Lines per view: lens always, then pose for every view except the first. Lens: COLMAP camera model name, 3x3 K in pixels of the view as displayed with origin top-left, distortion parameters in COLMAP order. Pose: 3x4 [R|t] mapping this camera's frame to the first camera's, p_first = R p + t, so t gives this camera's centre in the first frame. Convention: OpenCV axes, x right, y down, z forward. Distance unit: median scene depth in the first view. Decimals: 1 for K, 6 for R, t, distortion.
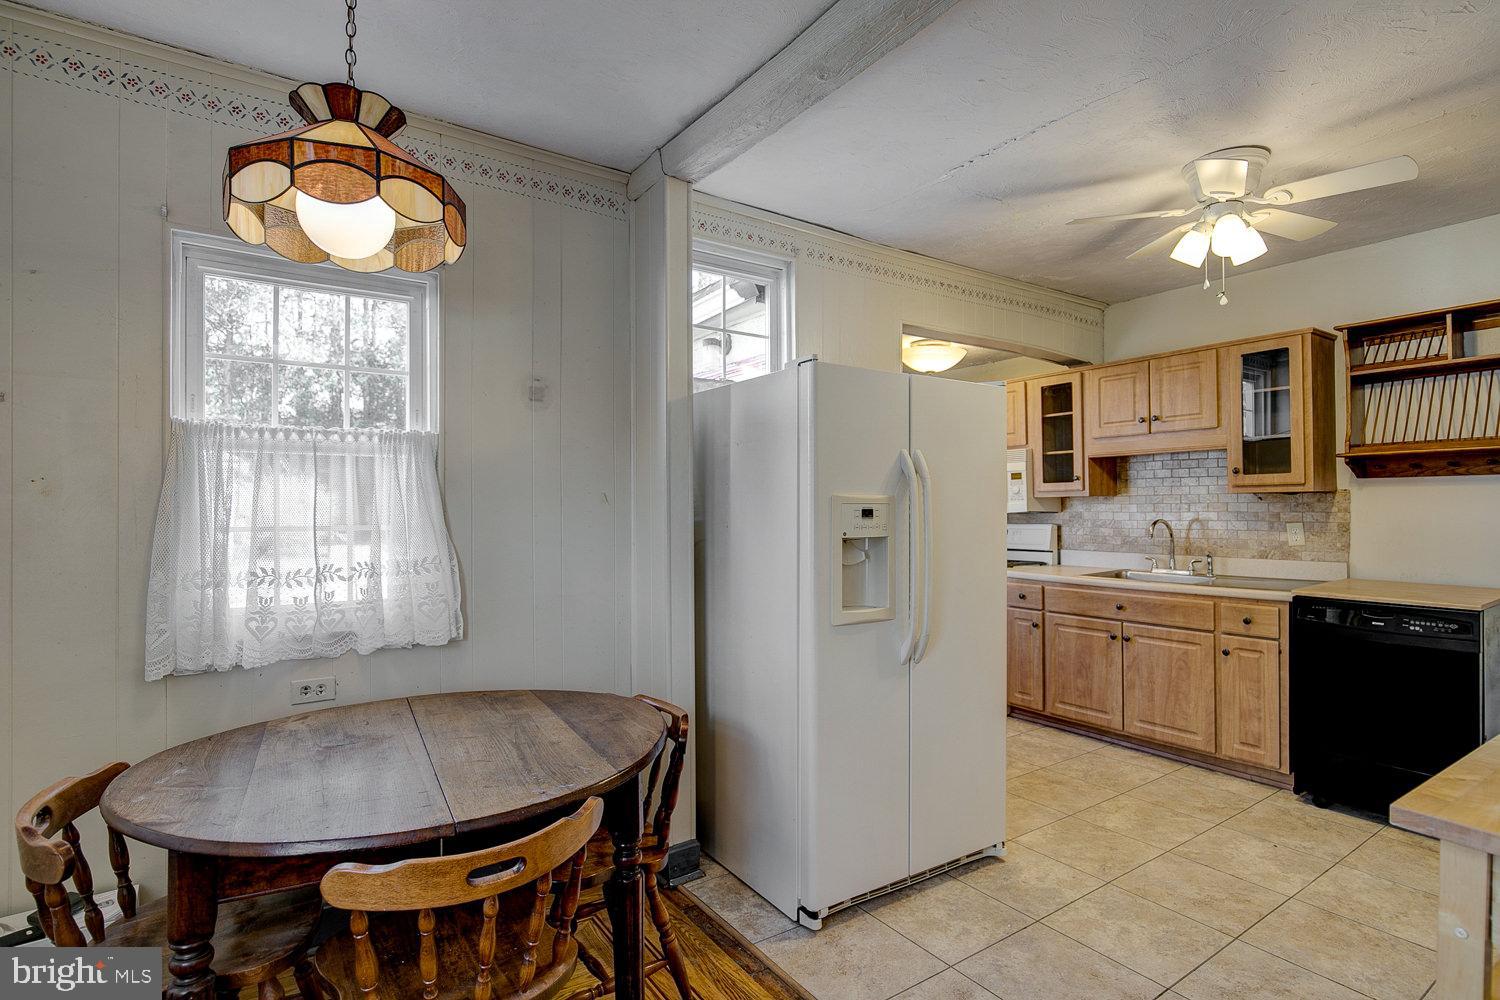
lens RADIAL K [[764.6, 0, 776.9], [0, 764.6, 504.4], [0, 0, 1]] dist [-0.011662, 0.000418]
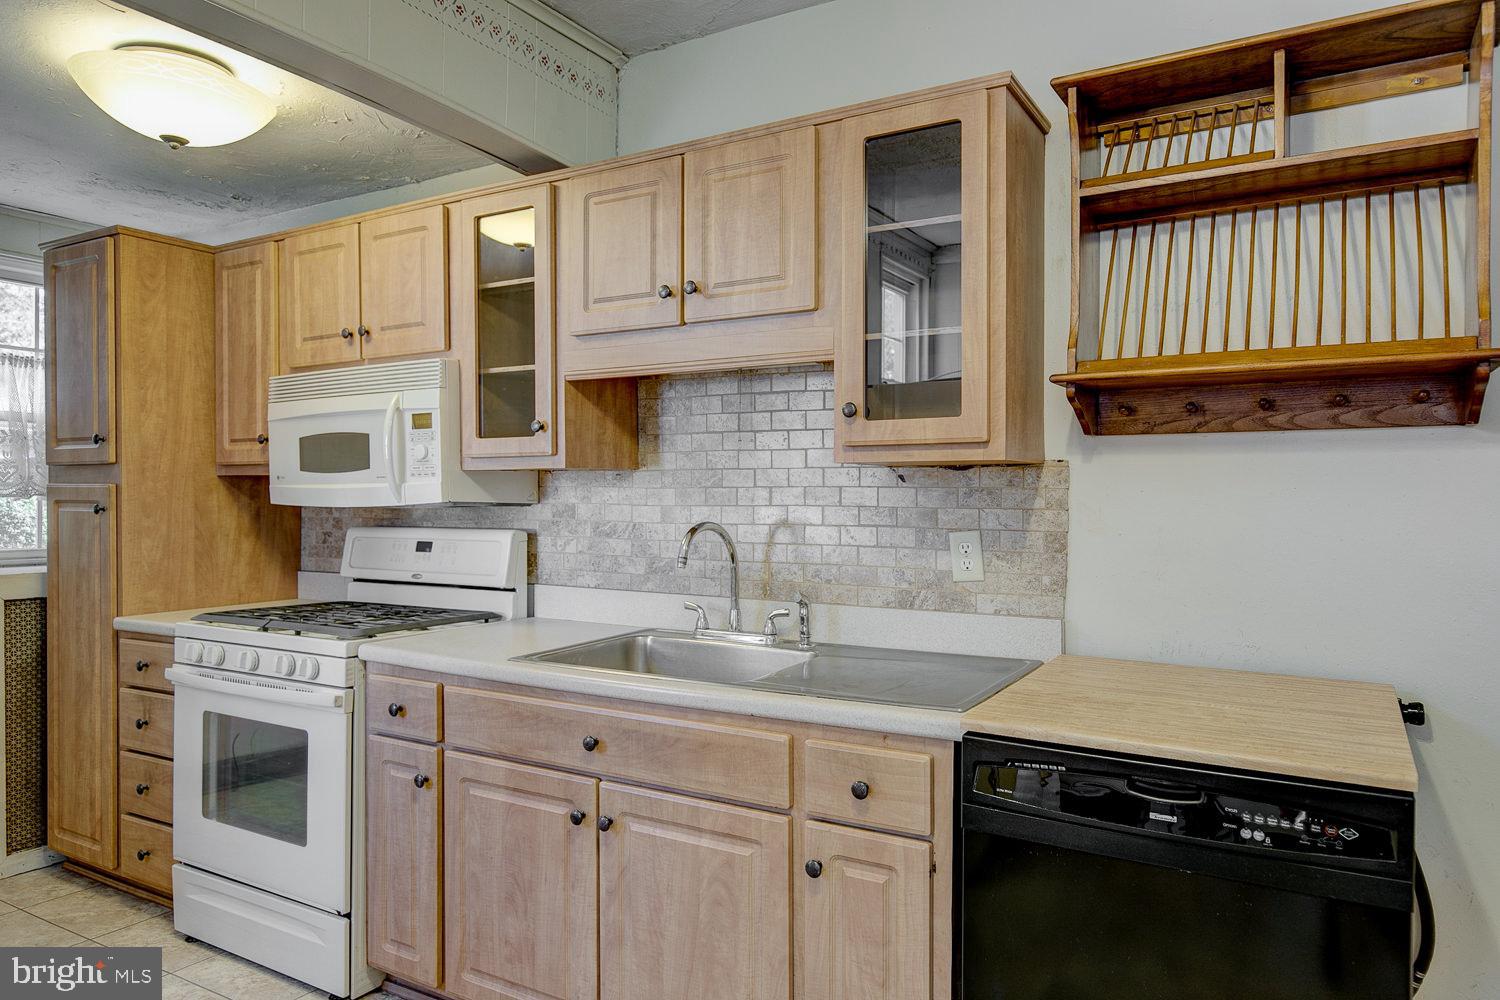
lens RADIAL K [[995.6, 0, 755.3], [0, 995.6, 512.6], [0, 0, 1]] dist [0.008146, -0.003755]
pose [[0.919636, 0.002095, 0.392767, 0.327405], [-0.010804, 0.999742, 0.019966, 0.002218], [-0.392623, -0.022605, 0.919421, 0.495291]]
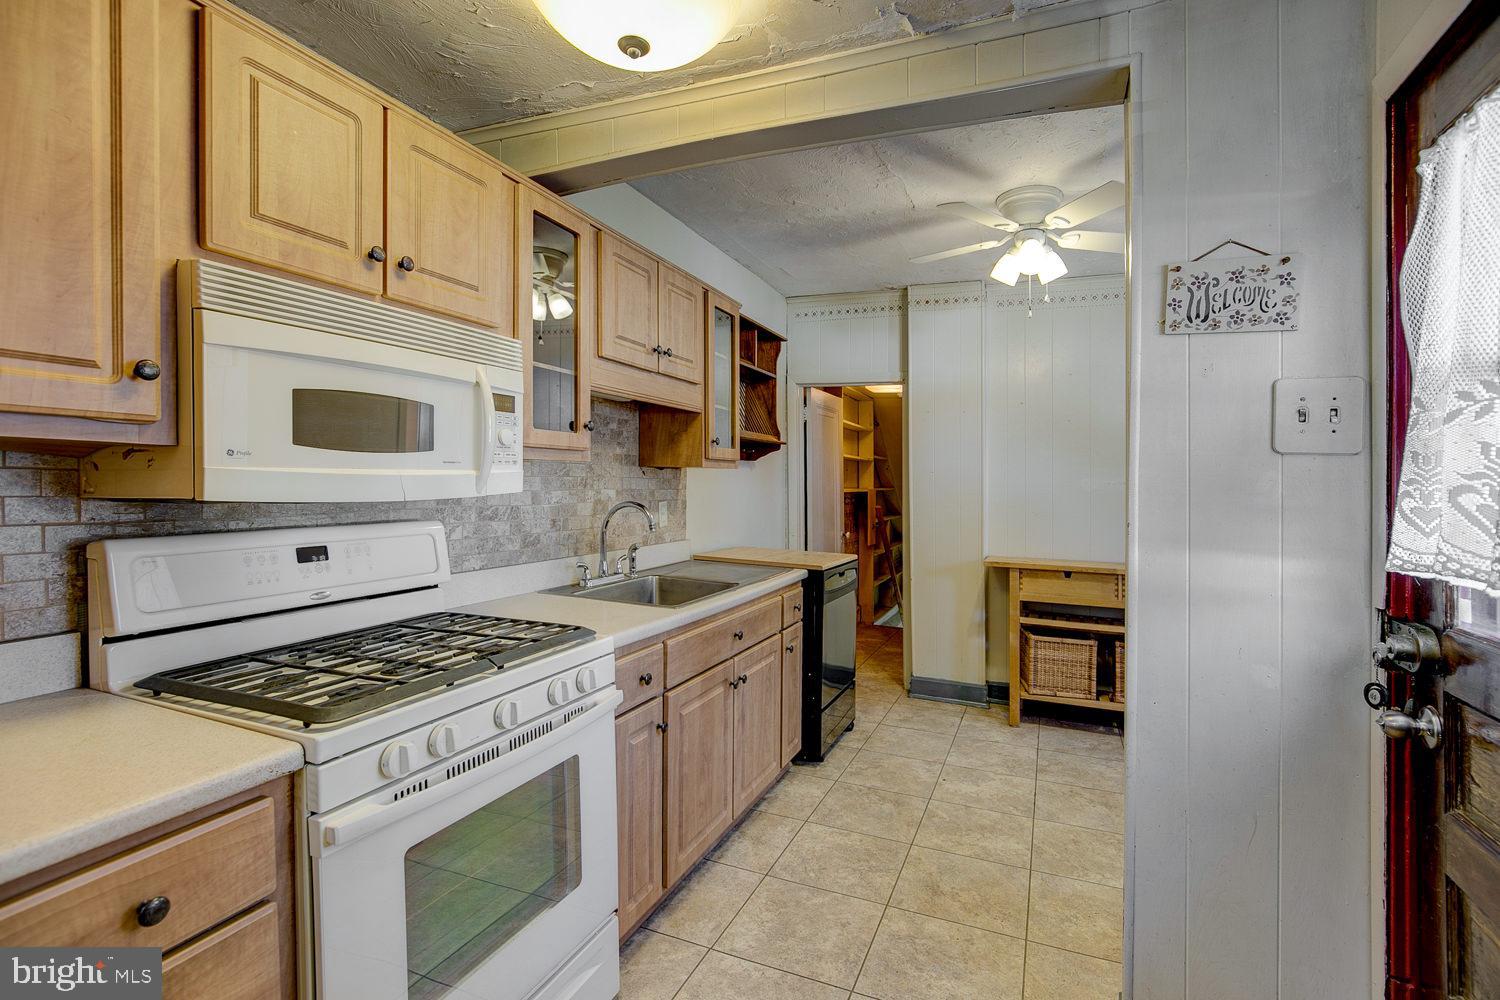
lens RADIAL K [[700.4, 0, 767.1], [0, 700.4, 474.9], [0, 0, 1]] dist [0.002265, 0.001547]
pose [[-0.526699, 0.004753, 0.850039, -0.084407], [-0.019141, 0.999665, -0.017449, 0.004897], [-0.849836, -0.025461, -0.526431, 1.326337]]
